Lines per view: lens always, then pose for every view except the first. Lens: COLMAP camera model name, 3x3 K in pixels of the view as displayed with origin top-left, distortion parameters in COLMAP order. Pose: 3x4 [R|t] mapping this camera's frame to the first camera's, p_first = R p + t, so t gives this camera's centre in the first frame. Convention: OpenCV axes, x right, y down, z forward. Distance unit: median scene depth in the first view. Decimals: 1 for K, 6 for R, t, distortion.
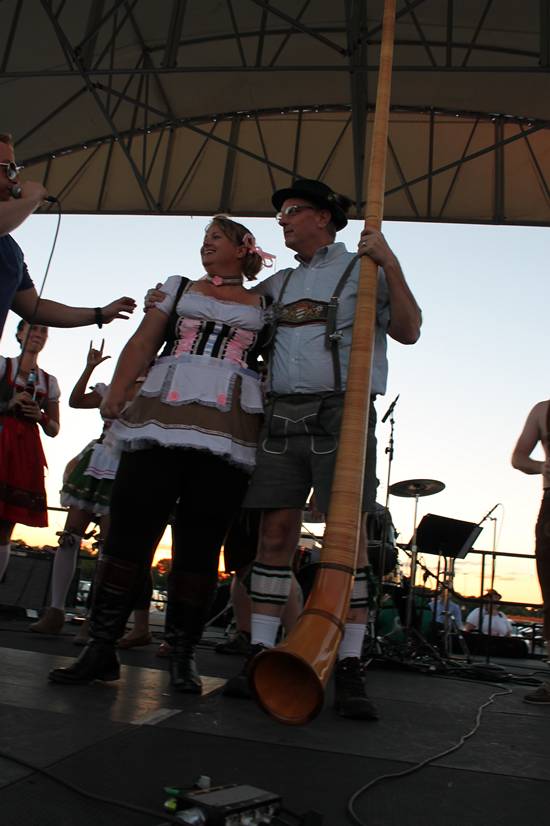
lens RADIAL K [[777.1, 0, 275.0], [0, 777.1, 413.0], [0, 0, 1]] dist [-0.040835, 0.015231]
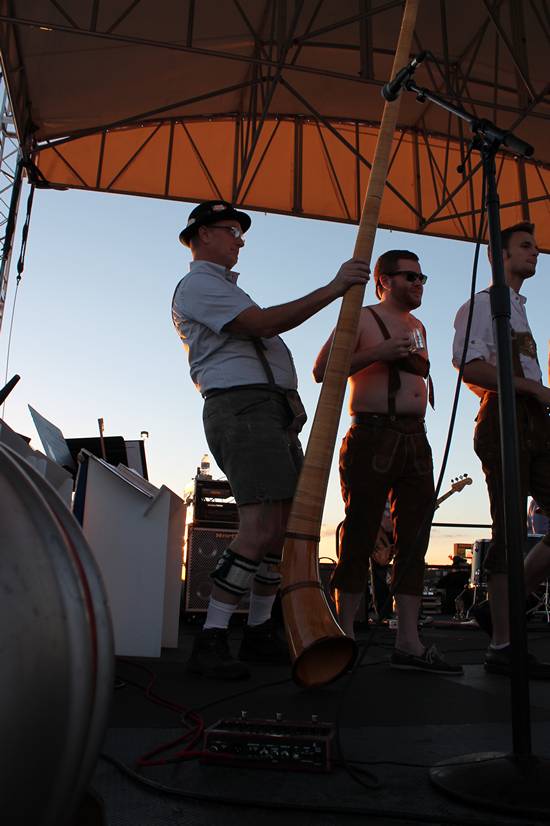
lens RADIAL K [[731.9, 0, 275.0], [0, 731.9, 413.0], [0, 0, 1]] dist [-0.014819, -0.006234]
pose [[0.935791, 0.014103, 0.352273, -0.547432], [-0.030941, 0.998629, 0.042213, -0.039058], [-0.351195, -0.050402, 0.934945, 0.098318]]
